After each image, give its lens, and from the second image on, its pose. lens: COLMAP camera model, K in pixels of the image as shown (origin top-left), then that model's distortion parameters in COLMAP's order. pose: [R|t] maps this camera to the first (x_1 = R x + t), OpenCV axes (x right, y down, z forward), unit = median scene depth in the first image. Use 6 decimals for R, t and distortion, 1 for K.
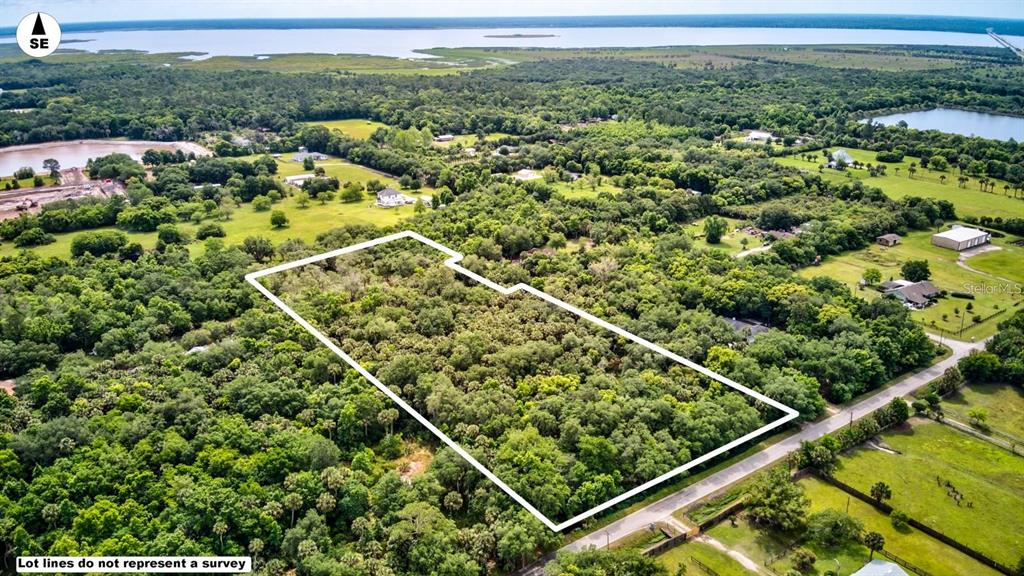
lens RADIAL K [[754.7, 0, 512.0], [0, 754.7, 288.0], [0, 0, 1]] dist [0.124268, -0.280369]
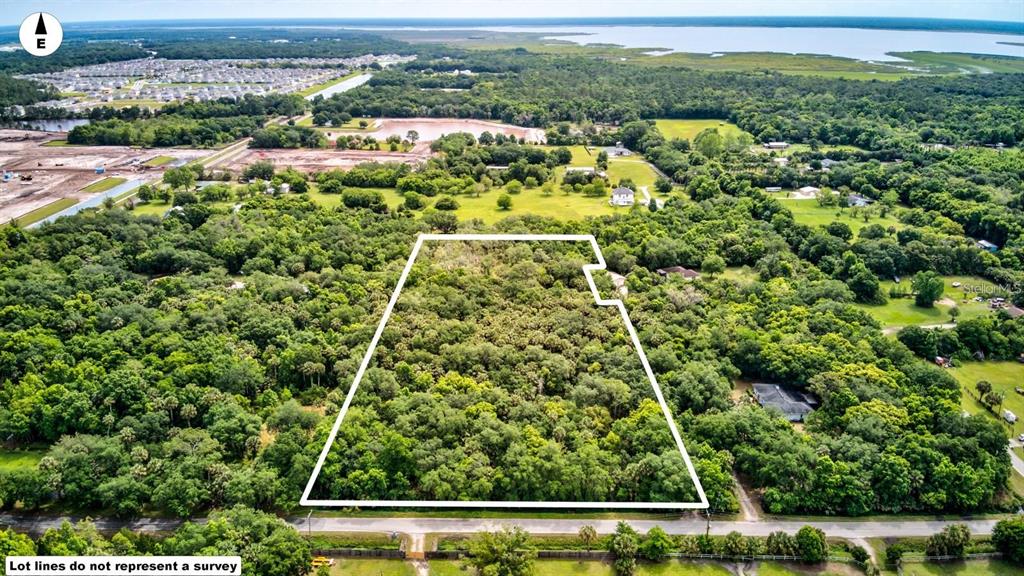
lens RADIAL K [[754.7, 0, 512.0], [0, 754.7, 288.0], [0, 0, 1]] dist [0.124268, -0.280369]
pose [[0.799761, 0.201559, -0.565469, 0.299917], [-0.199764, 0.977623, 0.065937, -0.036154], [0.566106, 0.060227, 0.822129, 0.094234]]
